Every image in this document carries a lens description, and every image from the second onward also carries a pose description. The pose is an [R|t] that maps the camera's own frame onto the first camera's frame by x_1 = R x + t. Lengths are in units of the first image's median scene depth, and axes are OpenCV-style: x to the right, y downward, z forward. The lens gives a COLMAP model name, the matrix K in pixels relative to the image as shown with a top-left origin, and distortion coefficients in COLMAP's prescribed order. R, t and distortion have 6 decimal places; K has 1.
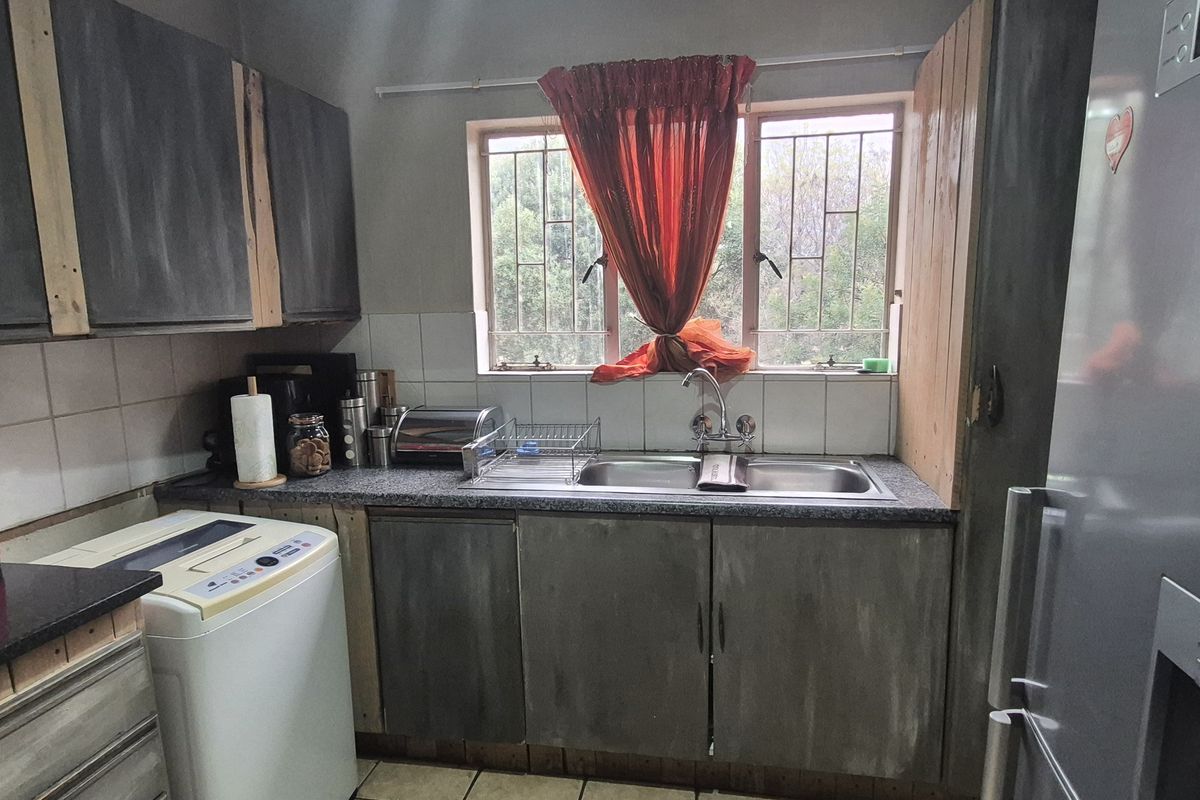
lens RADIAL K [[683.5, 0, 602.9], [0, 683.5, 409.5], [0, 0, 1]] dist [-0.001453, -0.000719]
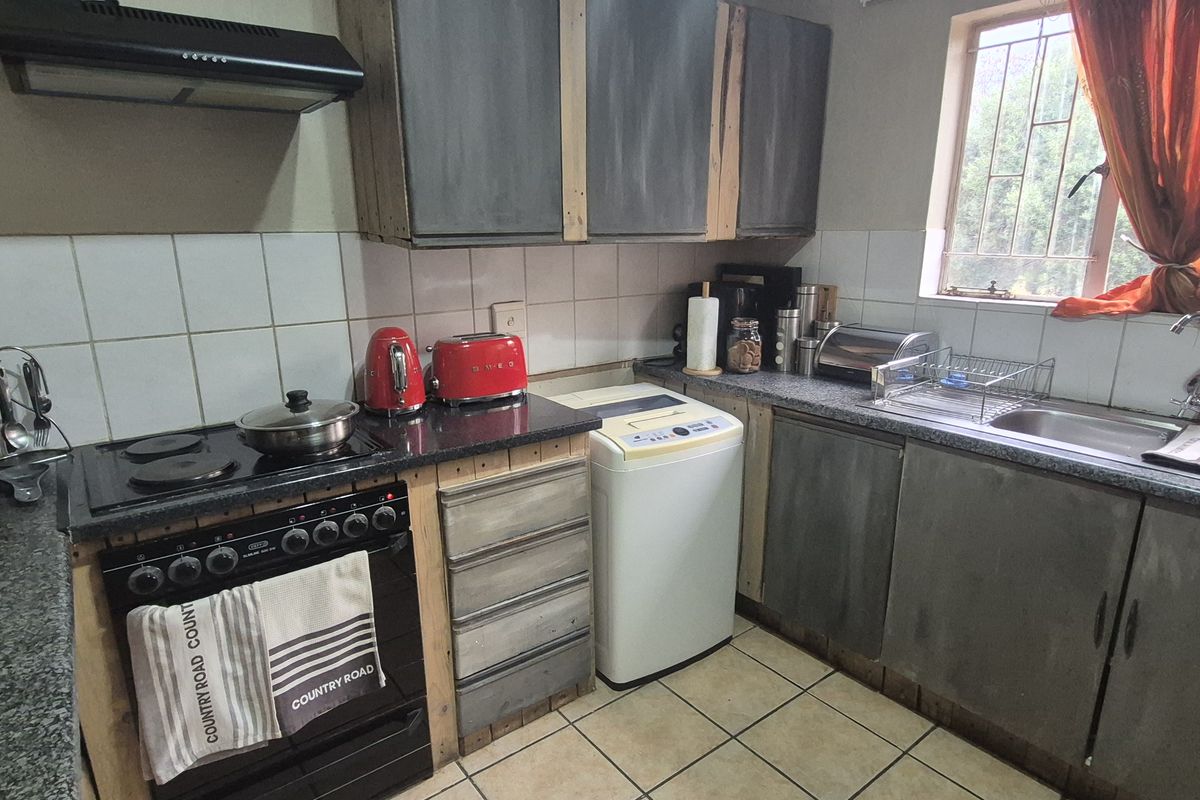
lens RADIAL K [[683.5, 0, 602.9], [0, 683.5, 409.5], [0, 0, 1]] dist [-0.001453, -0.000719]
pose [[0.740361, 0.187757, -0.645456, 0.163398], [-0.111068, 0.981170, 0.158015, 0.001767], [0.662970, -0.045298, 0.747274, -0.019351]]
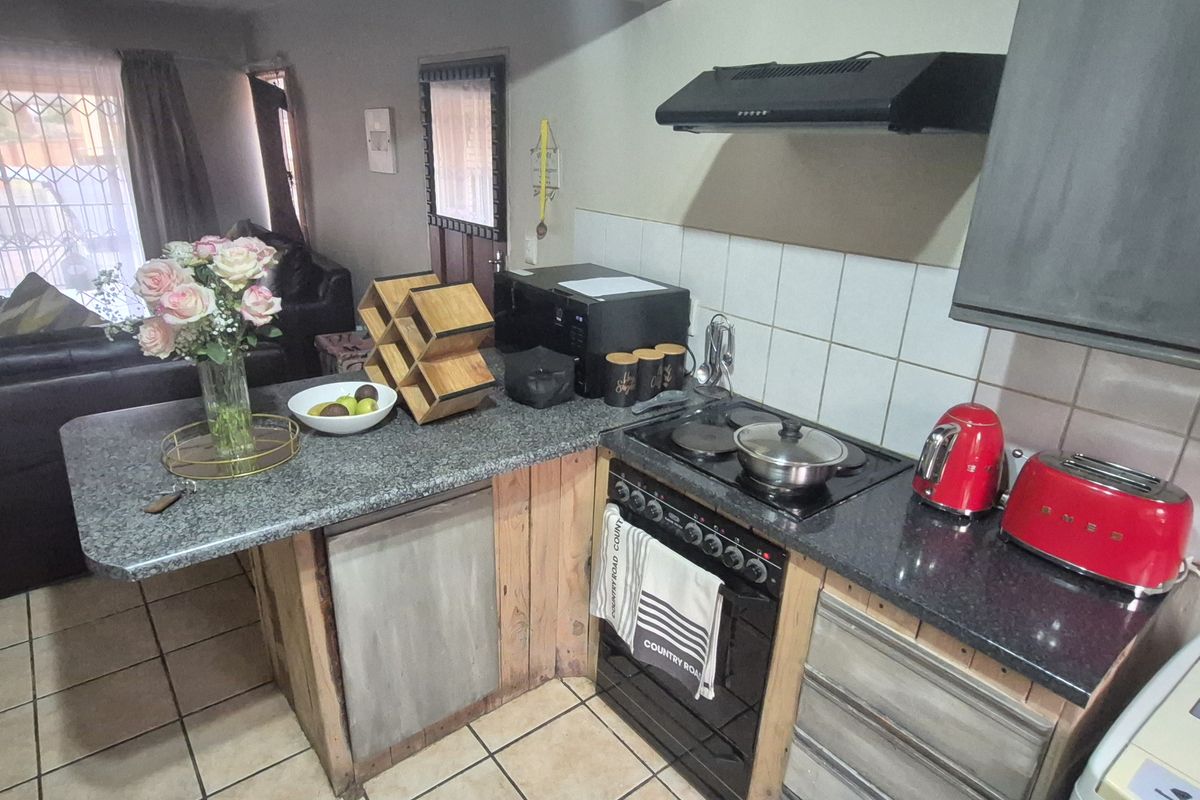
lens RADIAL K [[683.5, 0, 602.9], [0, 683.5, 409.5], [0, 0, 1]] dist [-0.001453, -0.000719]
pose [[-0.650406, 0.266272, -0.711387, 0.104194], [-0.144570, 0.876031, 0.460076, -0.207315], [0.745702, 0.402081, -0.531281, 0.592644]]
